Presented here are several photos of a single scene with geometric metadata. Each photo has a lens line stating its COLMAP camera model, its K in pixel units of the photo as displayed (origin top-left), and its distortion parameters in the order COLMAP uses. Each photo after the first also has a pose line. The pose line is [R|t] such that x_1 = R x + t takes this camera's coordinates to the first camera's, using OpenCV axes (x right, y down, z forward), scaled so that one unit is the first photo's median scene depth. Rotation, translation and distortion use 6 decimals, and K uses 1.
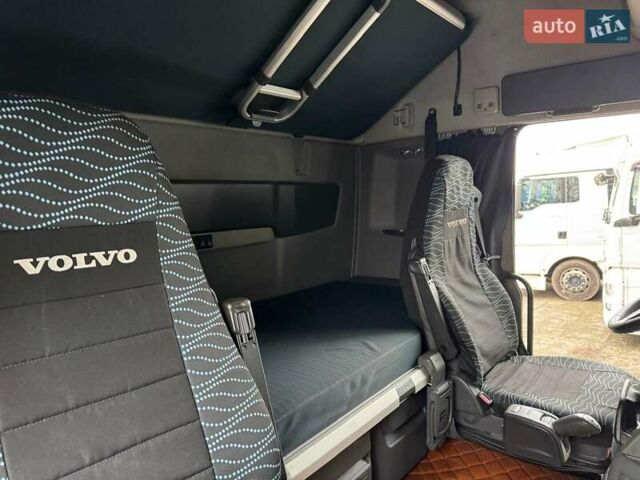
lens RADIAL K [[469.9, 0, 316.2], [0, 469.9, 237.9], [0, 0, 1]] dist [0.082415, -0.099142]
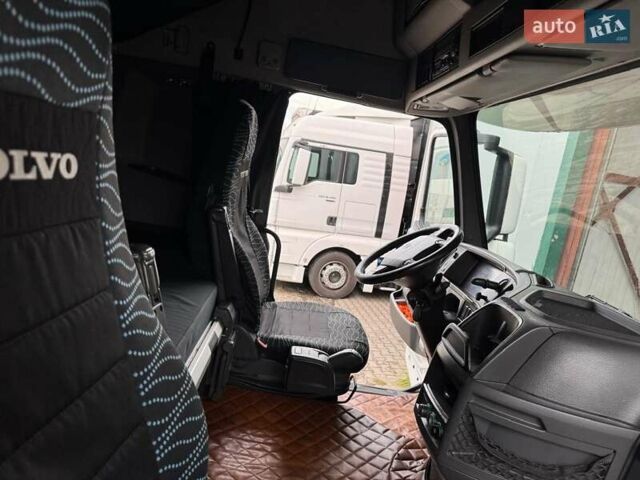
lens RADIAL K [[469.9, 0, 316.2], [0, 469.9, 237.9], [0, 0, 1]] dist [0.082415, -0.099142]
pose [[0.697272, 0.062311, 0.714093, -0.347059], [-0.145957, 0.987686, 0.056335, 0.027686], [-0.701789, -0.143508, 0.697780, 0.226148]]
